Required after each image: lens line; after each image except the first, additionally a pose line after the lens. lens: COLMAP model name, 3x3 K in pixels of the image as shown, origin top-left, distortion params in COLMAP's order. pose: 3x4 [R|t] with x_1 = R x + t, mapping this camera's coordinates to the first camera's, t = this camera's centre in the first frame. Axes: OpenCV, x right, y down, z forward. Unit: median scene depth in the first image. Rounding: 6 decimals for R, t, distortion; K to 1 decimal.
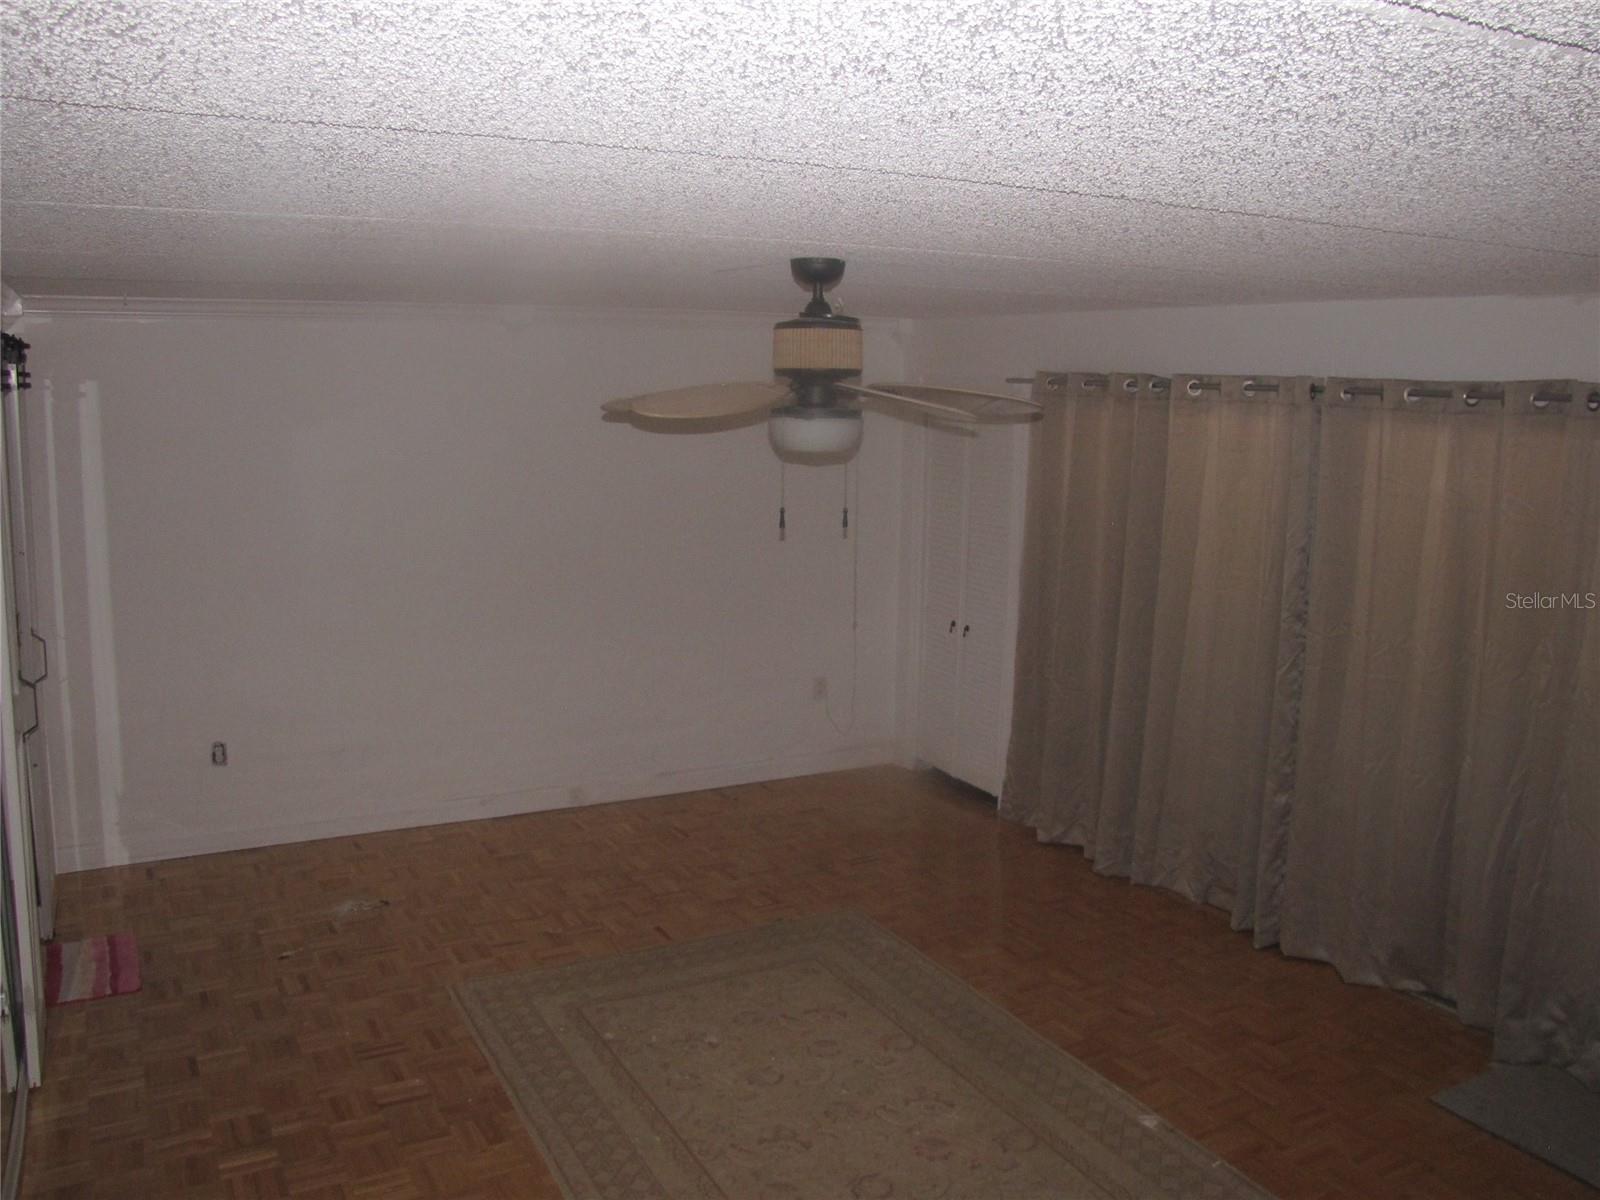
lens RADIAL K [[1348.0, 0, 818.8], [0, 1348.0, 597.1], [0, 0, 1]] dist [-0.188000, 0.170688]
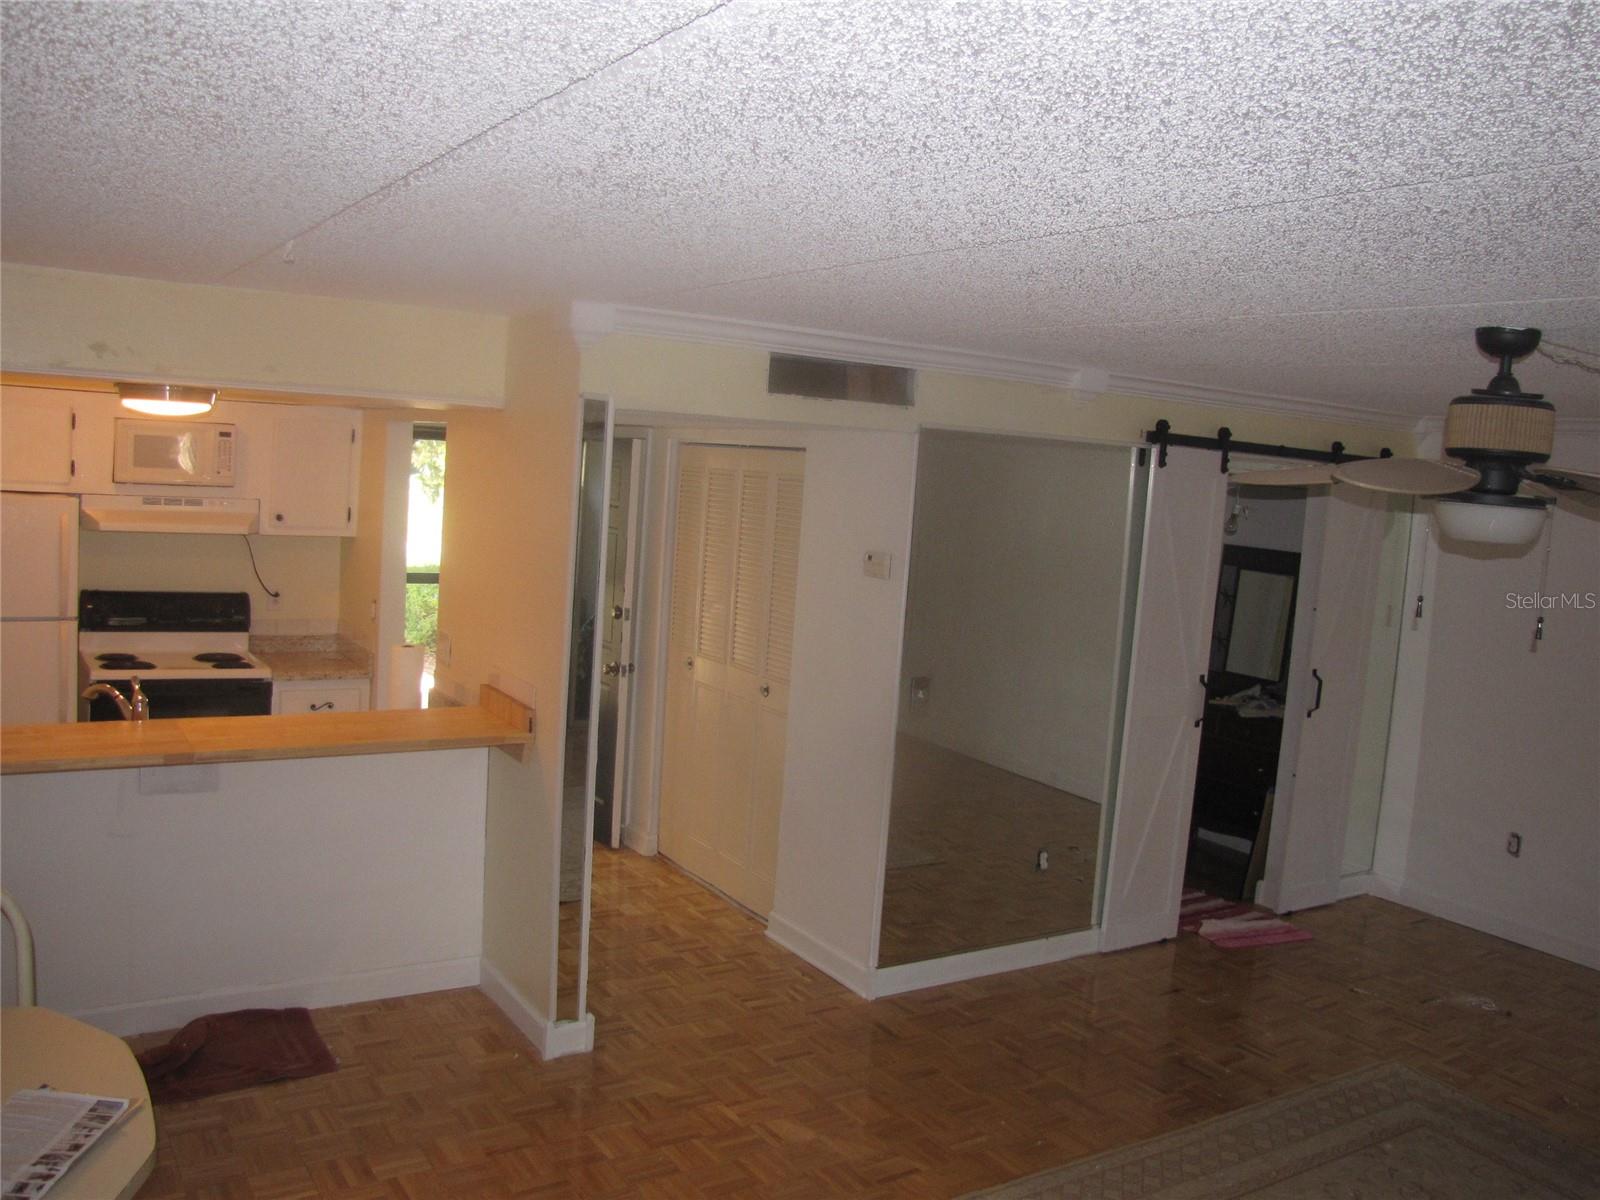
lens RADIAL K [[1348.0, 0, 818.8], [0, 1348.0, 597.1], [0, 0, 1]] dist [-0.188000, 0.170688]
pose [[0.074783, 0.090391, -0.993095, 0.812332], [-0.221916, 0.972419, 0.071798, -0.036315], [0.972194, 0.215015, 0.092780, 0.490118]]
